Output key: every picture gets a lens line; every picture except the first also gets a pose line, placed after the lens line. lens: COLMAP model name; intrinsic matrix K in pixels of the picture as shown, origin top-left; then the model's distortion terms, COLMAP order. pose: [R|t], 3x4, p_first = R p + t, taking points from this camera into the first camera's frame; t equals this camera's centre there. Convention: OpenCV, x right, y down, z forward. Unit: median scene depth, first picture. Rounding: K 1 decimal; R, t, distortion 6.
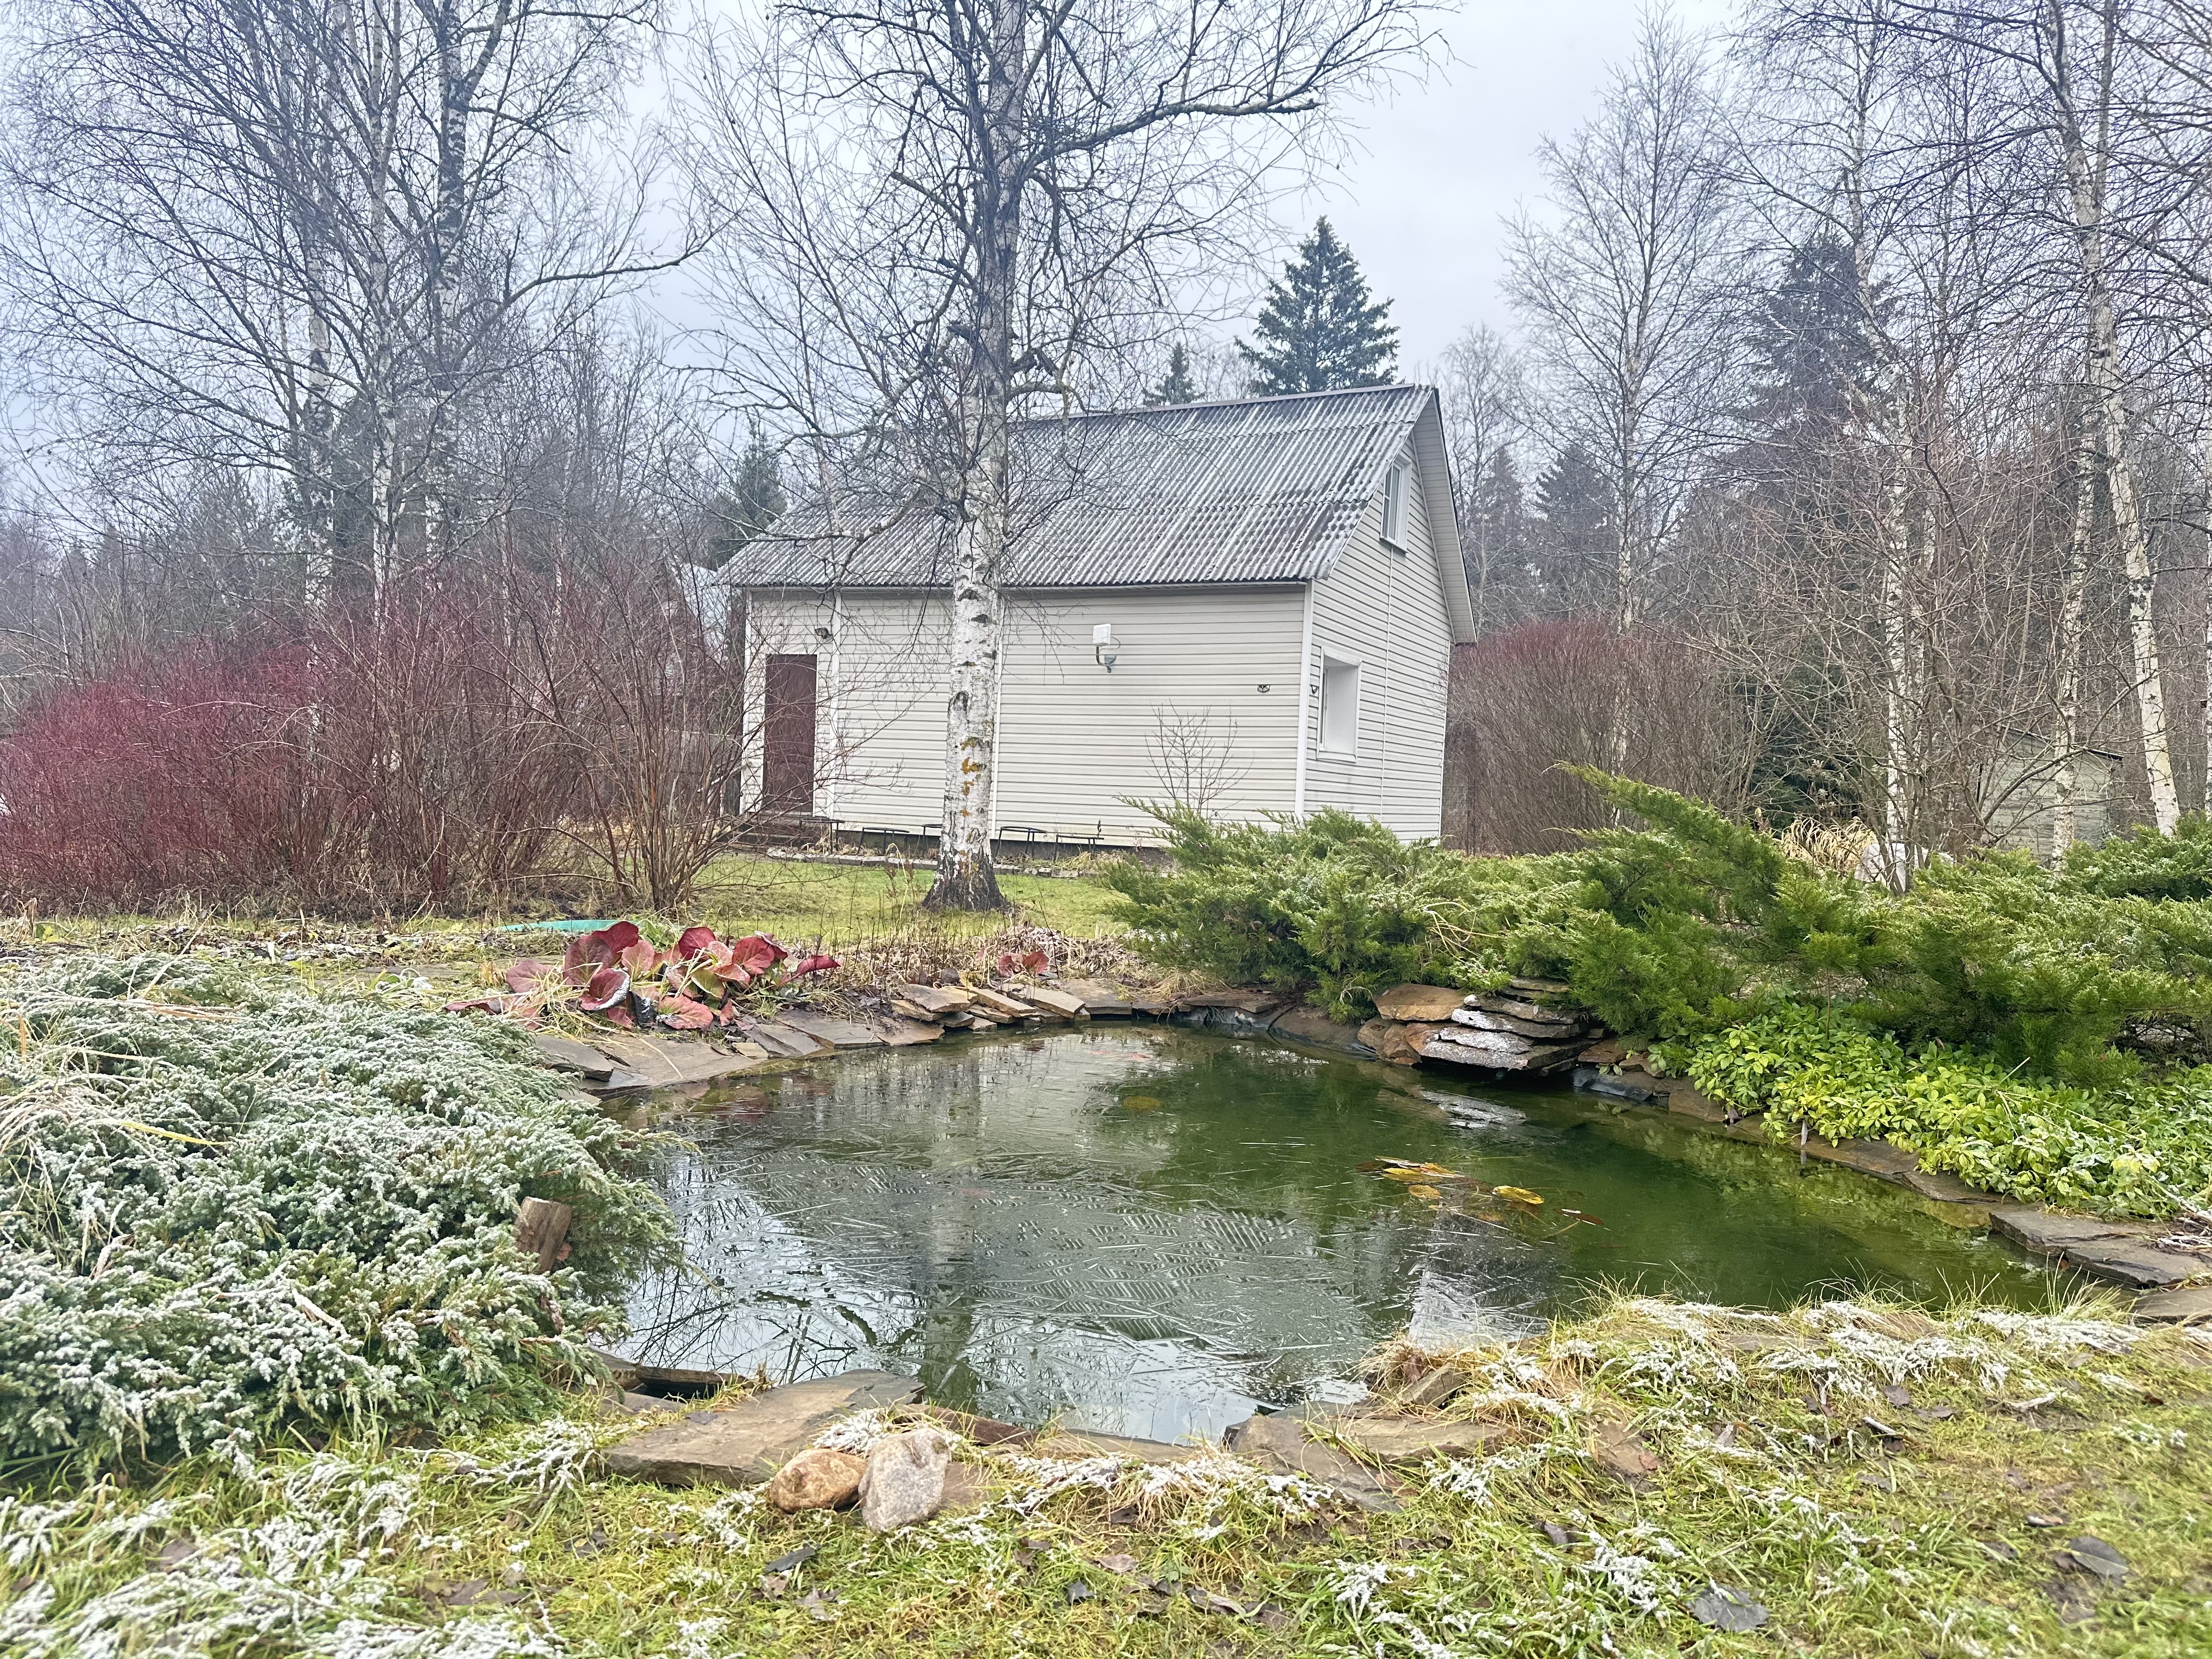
lens RADIAL K [[1552.3, 0, 1106.3], [0, 1552.3, 834.3], [0, 0, 1]] dist [0.168406, -0.367001]
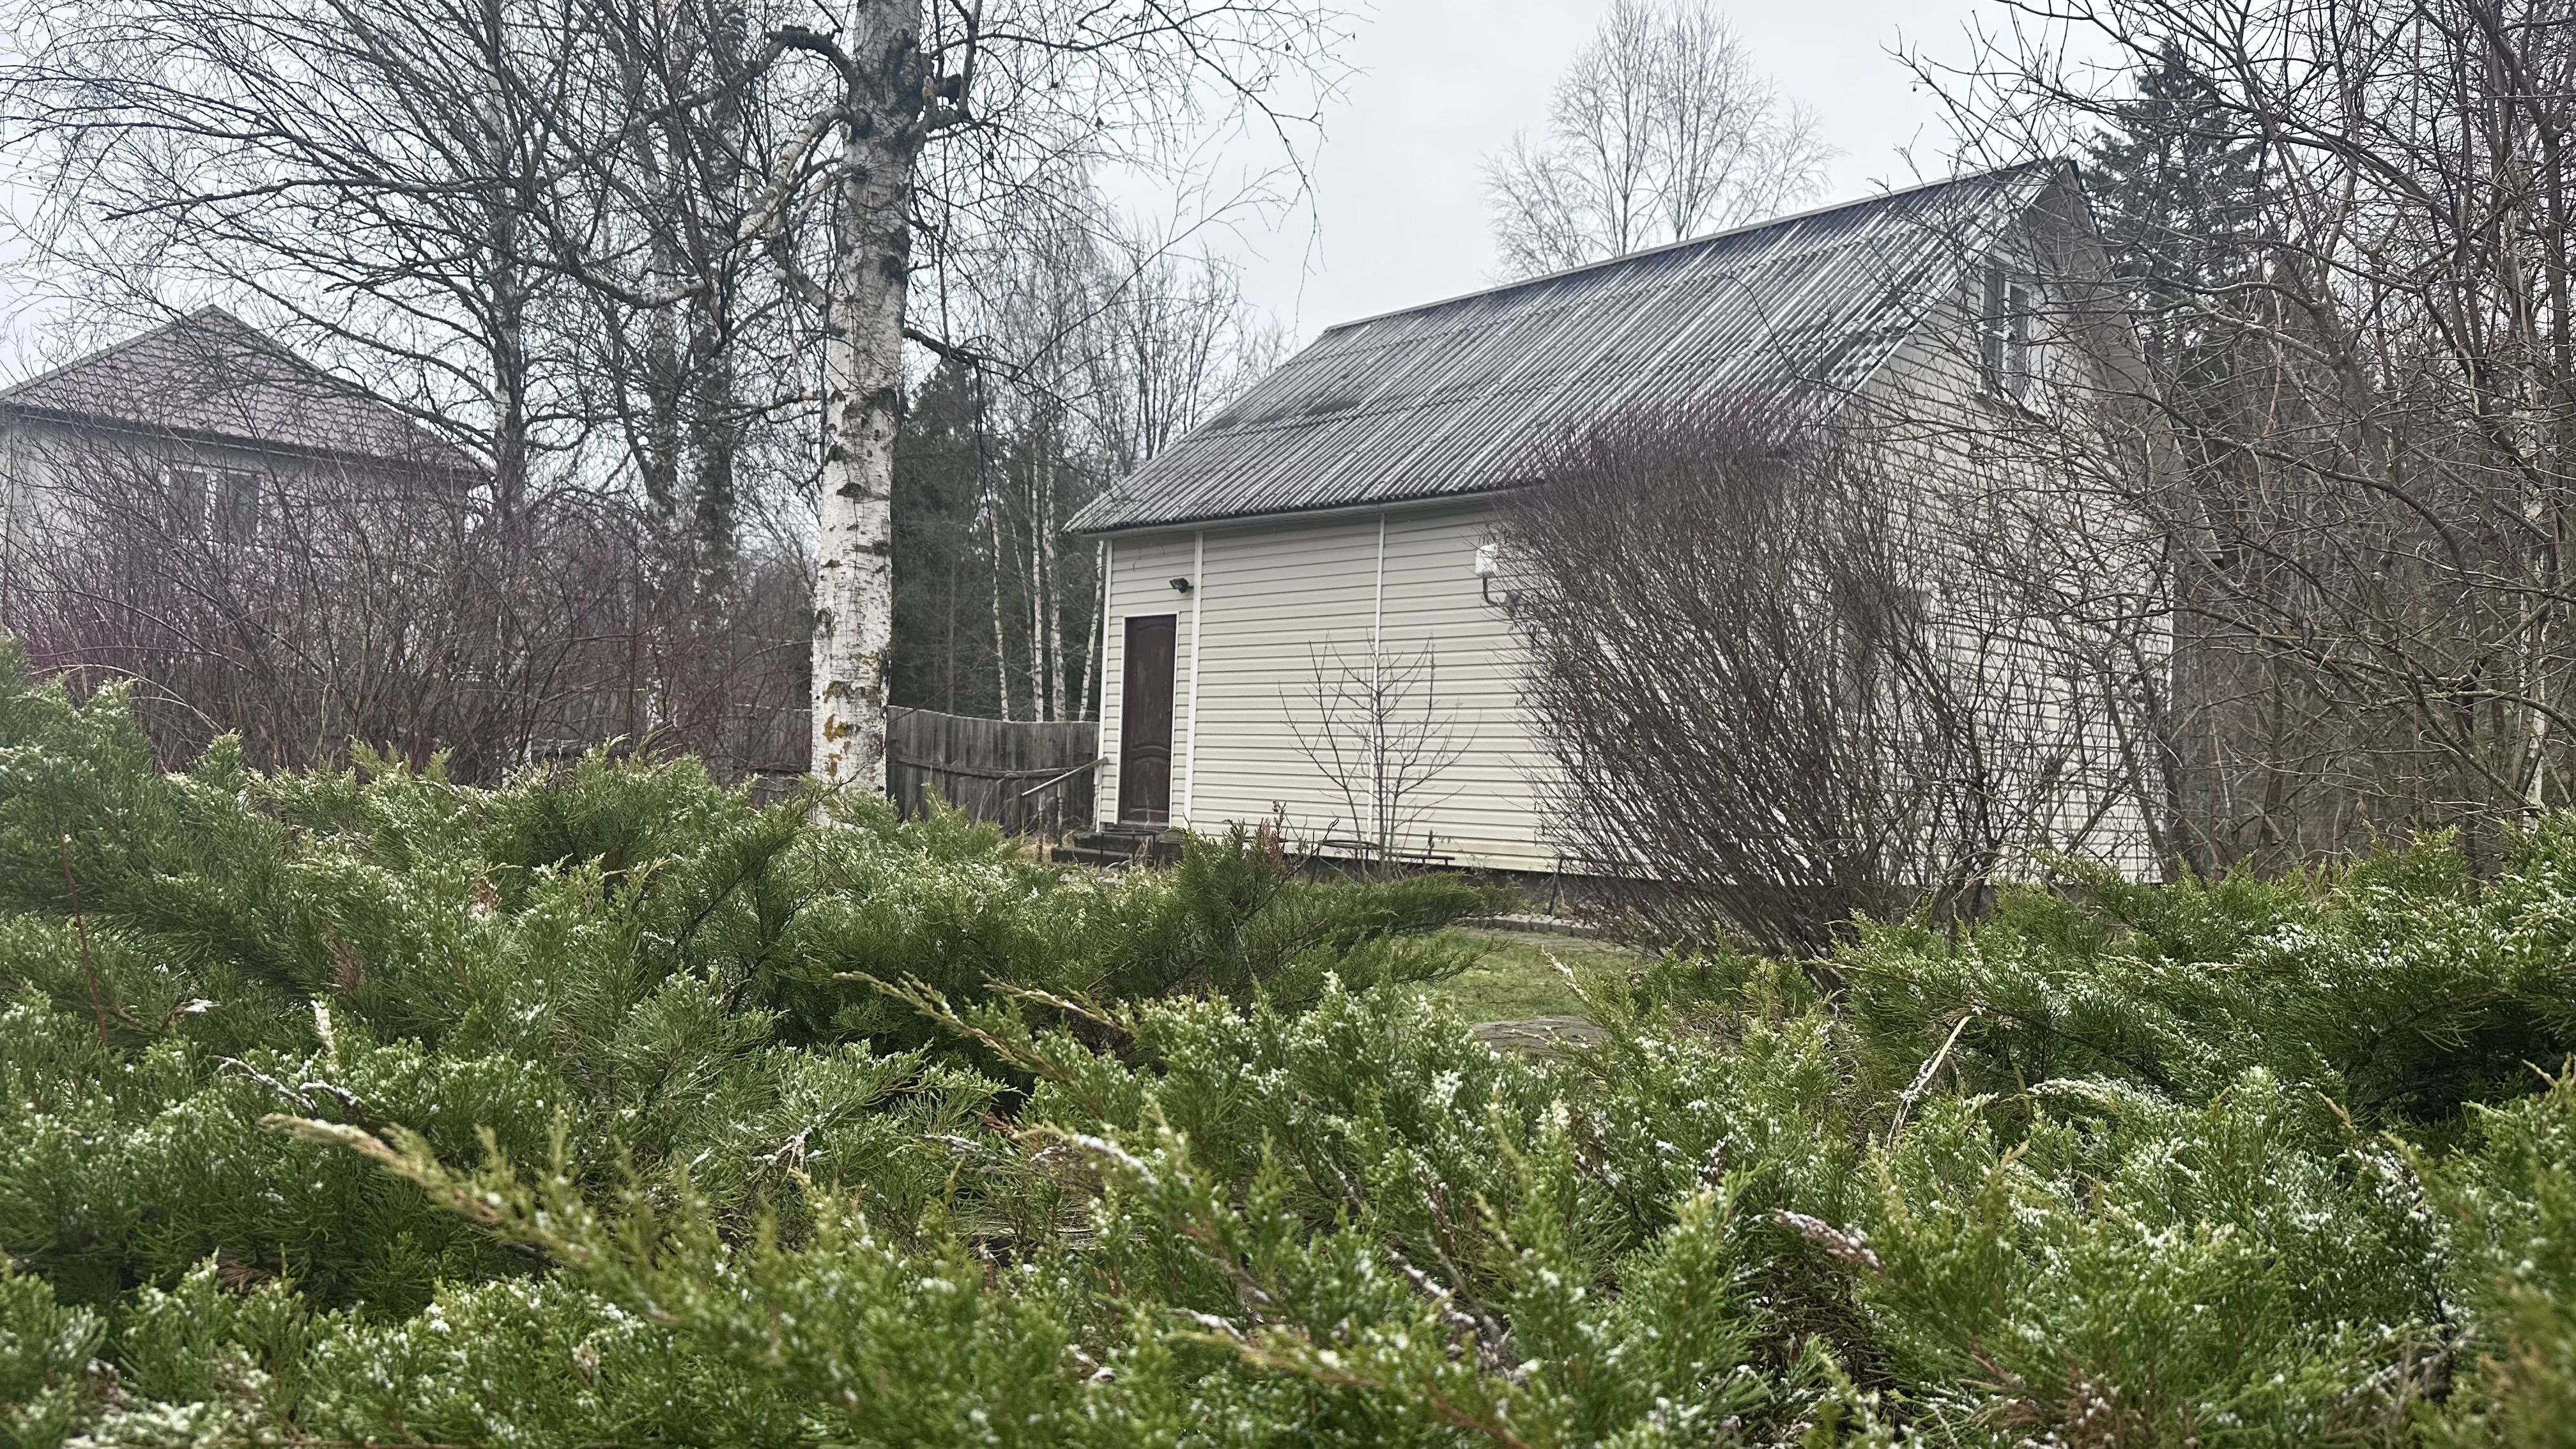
lens RADIAL K [[1816.0, 0, 1282.6], [0, 1816.0, 724.0], [0, 0, 1]] dist [0.062507, 0.000054]
pose [[0.931462, -0.018050, -0.363391, 0.579739], [-0.010543, 0.997010, -0.076546, 0.013055], [0.363686, 0.075131, 0.928487, 0.674668]]
